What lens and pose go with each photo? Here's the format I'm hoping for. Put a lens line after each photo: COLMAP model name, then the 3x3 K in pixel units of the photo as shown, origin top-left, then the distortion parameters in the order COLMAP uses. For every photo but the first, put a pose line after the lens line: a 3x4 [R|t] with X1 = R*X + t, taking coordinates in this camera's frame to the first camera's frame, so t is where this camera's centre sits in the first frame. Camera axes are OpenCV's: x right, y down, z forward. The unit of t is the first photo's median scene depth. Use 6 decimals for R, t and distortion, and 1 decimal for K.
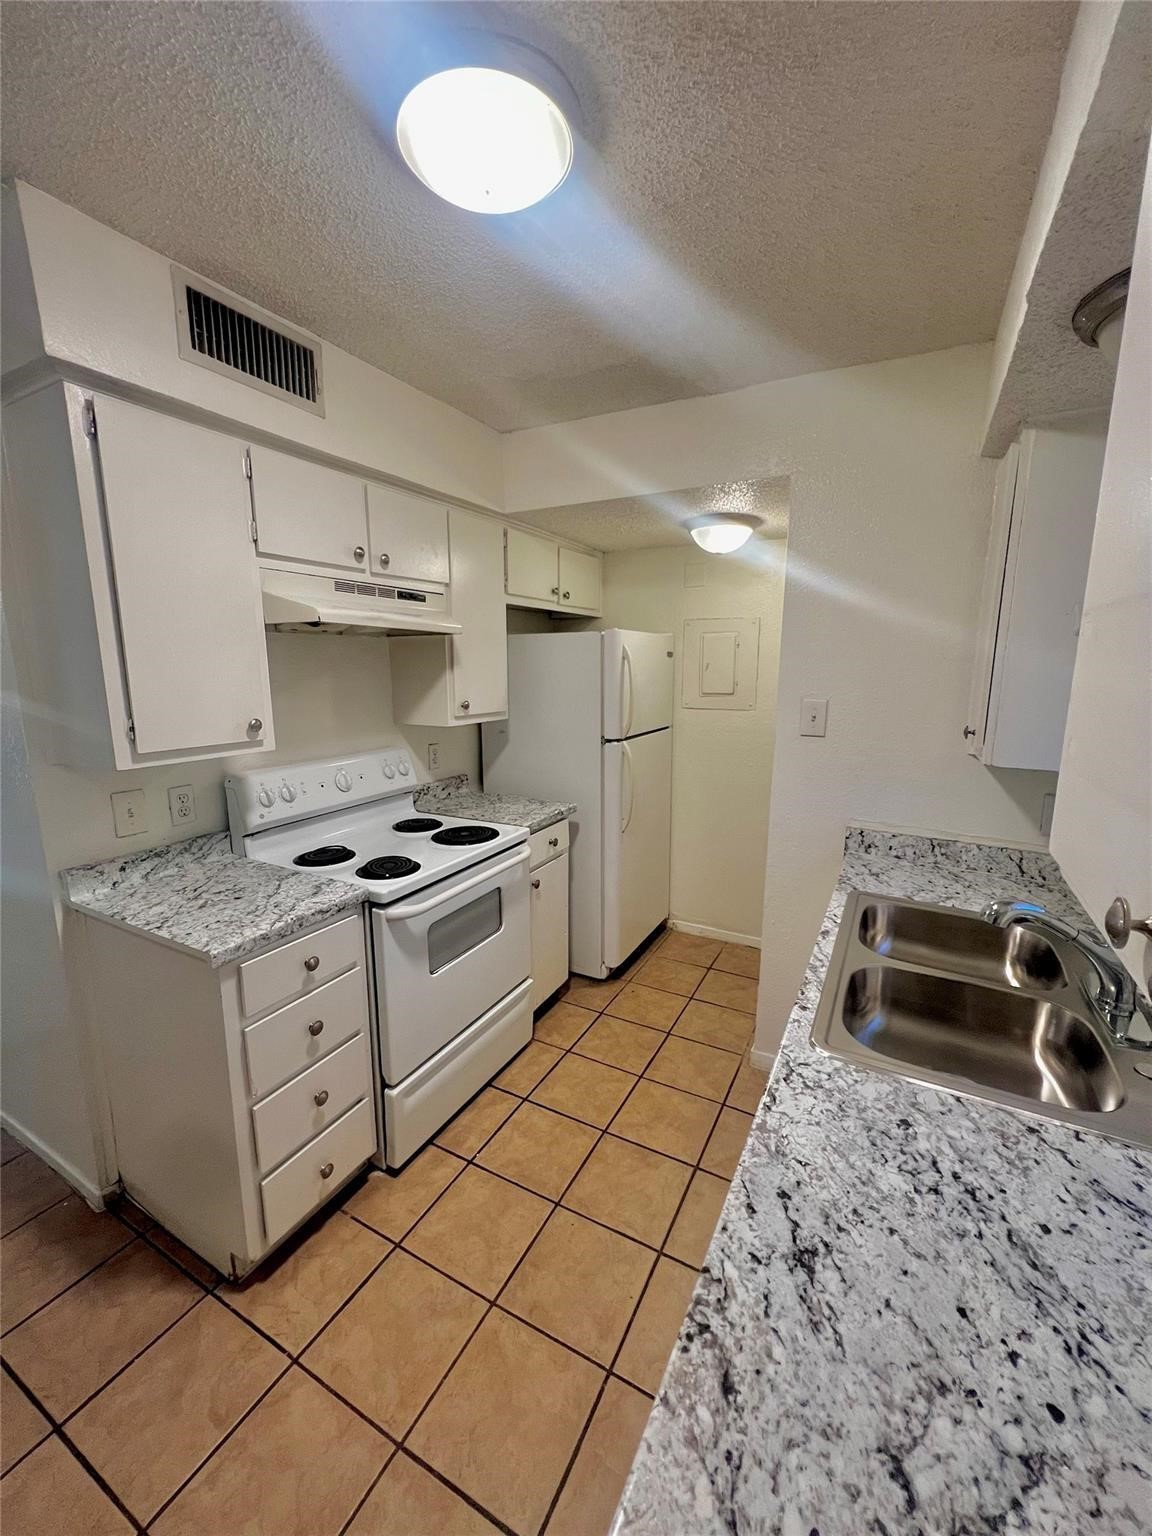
lens RADIAL K [[614.2, 0, 576.4], [0, 614.2, 768.3], [0, 0, 1]] dist [0.000249, -0.000136]
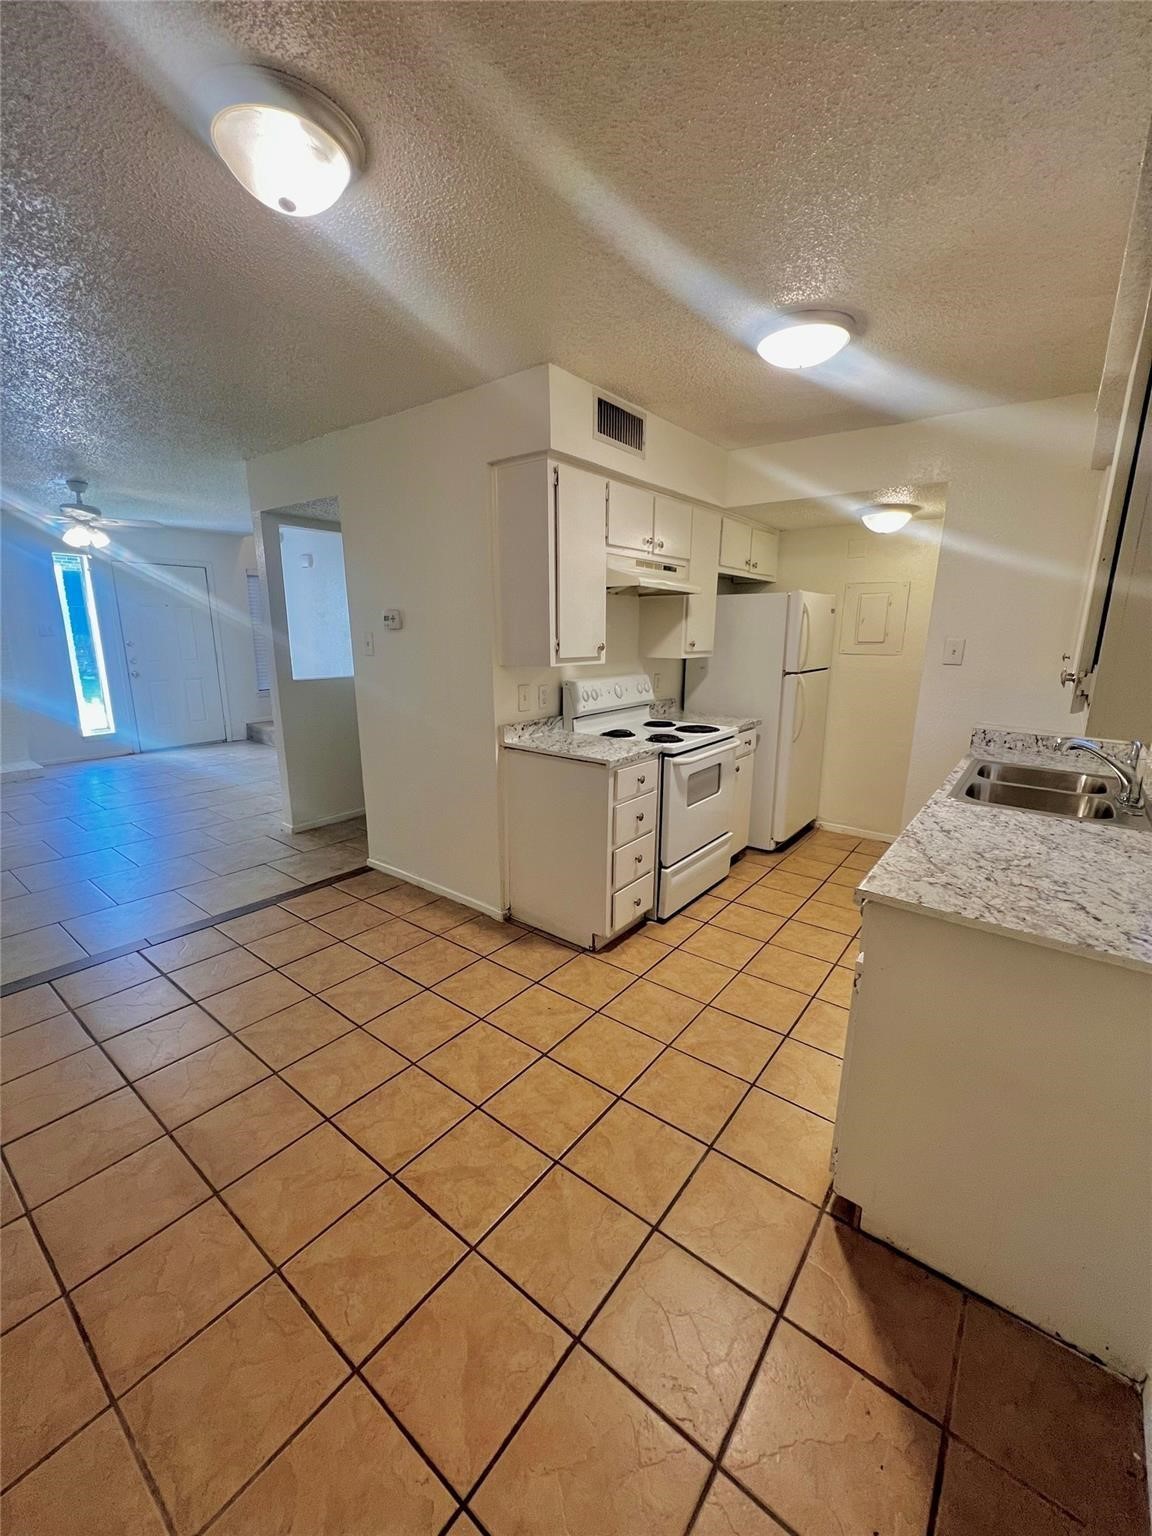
lens RADIAL K [[614.2, 0, 576.9], [0, 614.2, 770.0], [0, 0, 1]] dist [0.000249, -0.000136]
pose [[0.986550, 0.042525, -0.157830, -0.270028], [-0.033941, 0.997815, 0.056691, 0.156490], [0.159896, -0.050572, 0.985838, -0.630219]]
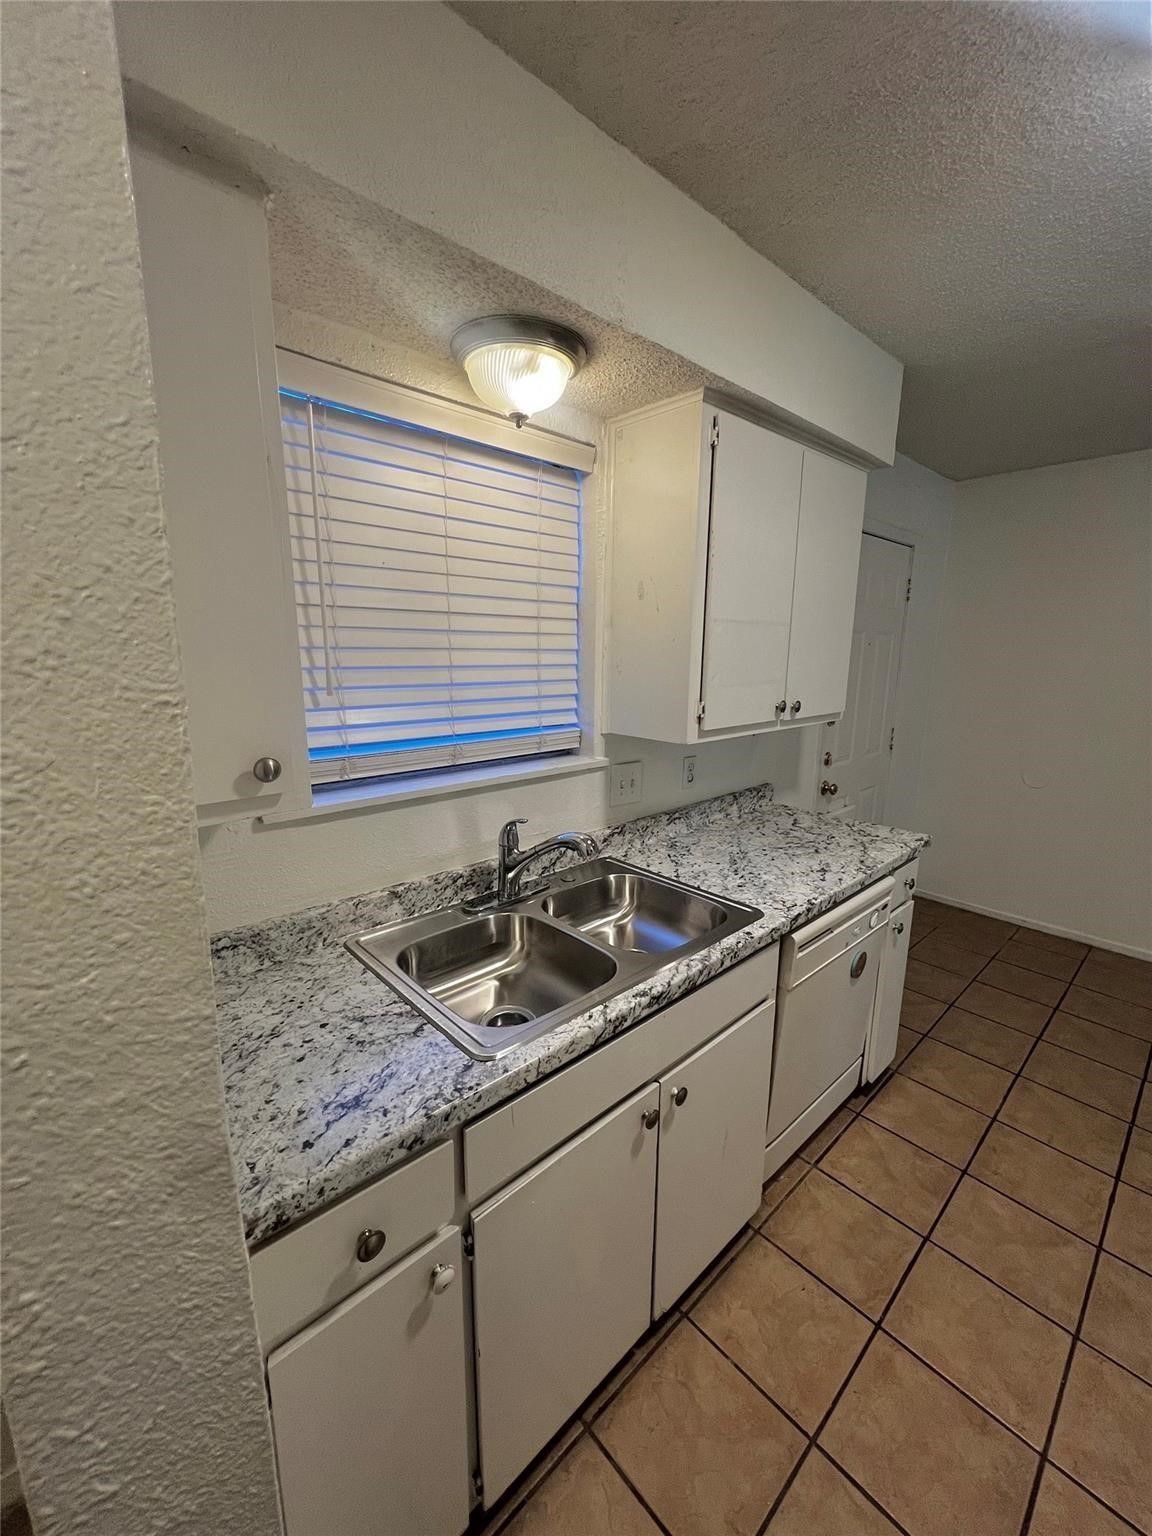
lens RADIAL K [[614.2, 0, 571.7], [0, 614.2, 771.3], [0, 0, 1]] dist [0.000249, -0.000136]
pose [[-0.943050, -0.081472, 0.322519, 0.201704], [0.043098, 0.931449, 0.361312, -0.212708], [-0.329847, 0.354635, -0.874892, 1.237387]]
